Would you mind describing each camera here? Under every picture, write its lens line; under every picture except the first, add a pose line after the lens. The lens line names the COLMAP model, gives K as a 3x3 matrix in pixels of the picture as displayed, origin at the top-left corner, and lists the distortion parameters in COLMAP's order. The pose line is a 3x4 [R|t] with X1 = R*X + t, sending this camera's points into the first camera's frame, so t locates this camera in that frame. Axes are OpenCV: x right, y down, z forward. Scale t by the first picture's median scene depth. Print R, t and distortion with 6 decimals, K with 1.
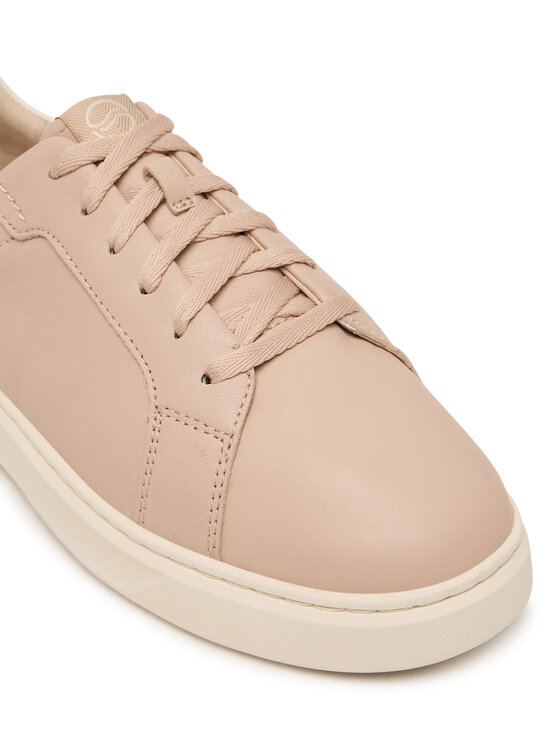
lens RADIAL K [[1417.0, 0, 283.2], [0, 1417.0, 373.7], [0, 0, 1]] dist [-0.010445, 0.000000]
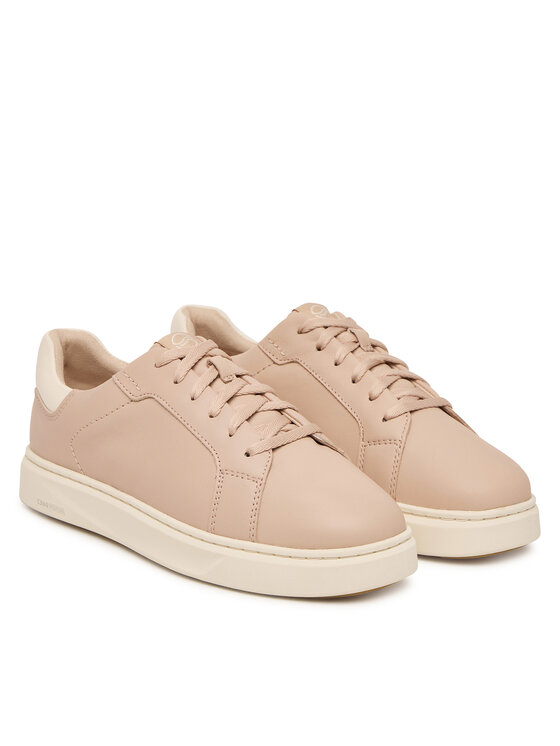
lens RADIAL K [[2194.5, 0, 279.5], [0, 2194.5, 372.9], [0, 0, 1]] dist [0.011755, 0.000000]
pose [[0.996427, 0.011838, 0.083619, -0.258000], [0.015744, 0.946729, -0.321647, 0.849362], [-0.082973, 0.321814, 0.943160, -1.839868]]
